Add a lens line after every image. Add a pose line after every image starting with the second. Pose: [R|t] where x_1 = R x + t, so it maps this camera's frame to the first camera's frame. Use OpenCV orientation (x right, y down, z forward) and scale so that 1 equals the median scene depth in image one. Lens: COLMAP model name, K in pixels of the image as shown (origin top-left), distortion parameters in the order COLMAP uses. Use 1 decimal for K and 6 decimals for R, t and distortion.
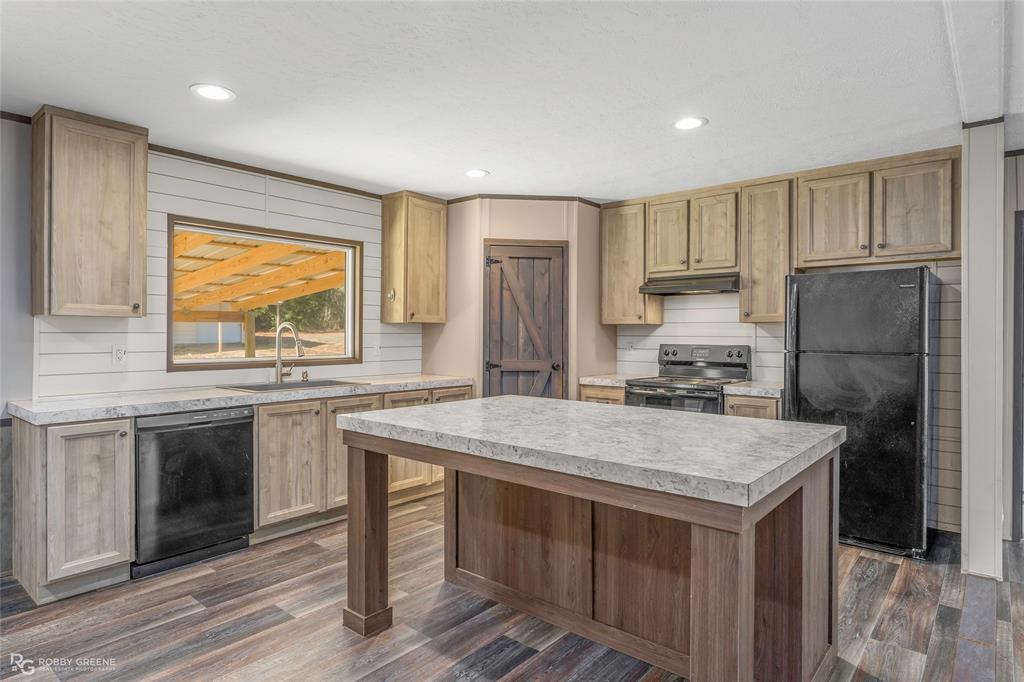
lens RADIAL K [[580.6, 0, 512.0], [0, 580.6, 341.0], [0, 0, 1]] dist [-0.003462, -0.000315]
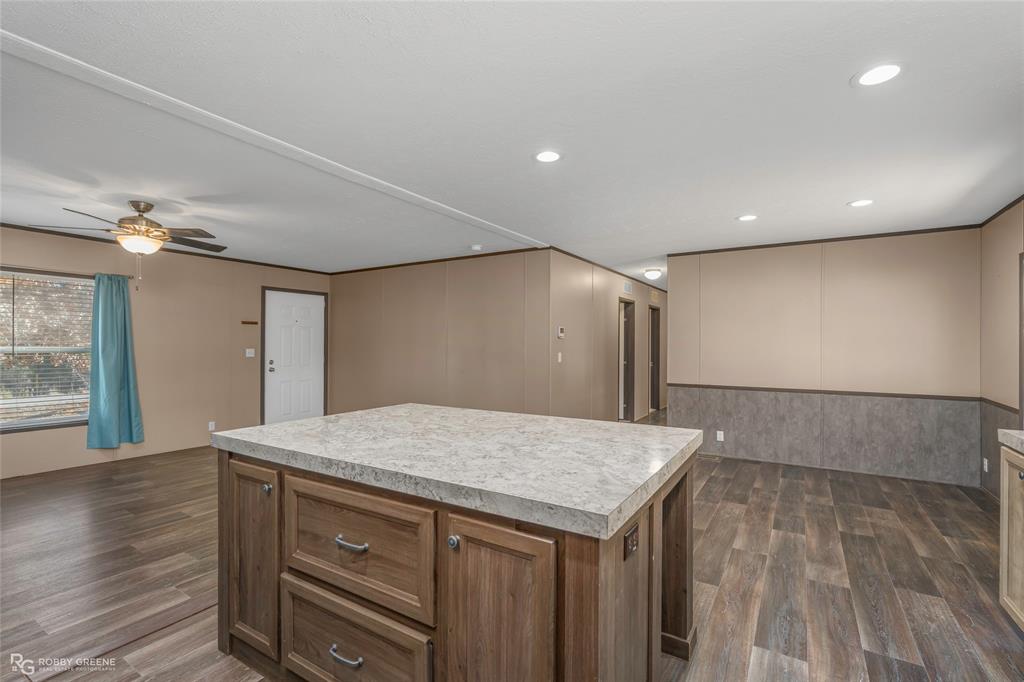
lens RADIAL K [[460.1, 0, 512.0], [0, 460.1, 341.0], [0, 0, 1]] dist [0.000989, 0.000225]
pose [[-0.989253, -0.007414, -0.146028, 0.123632], [-0.008463, 0.999943, 0.006561, -0.024496], [0.145971, 0.007726, -0.989259, 1.518620]]
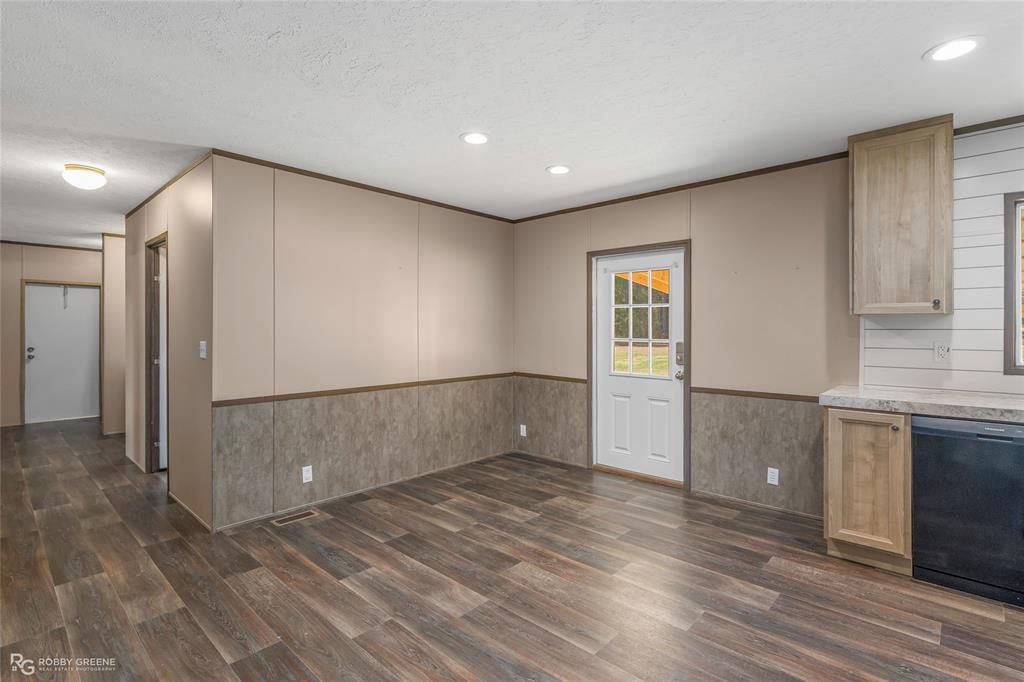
lens RADIAL K [[494.0, 0, 512.3], [0, 494.0, 330.6], [0, 0, 1]] dist [-0.019231, 0.009454]
pose [[-0.042639, 0.003645, -0.999084, 0.219405], [-0.015032, 0.999878, 0.004289, -0.005755], [0.998977, 0.015201, -0.042579, 0.352807]]
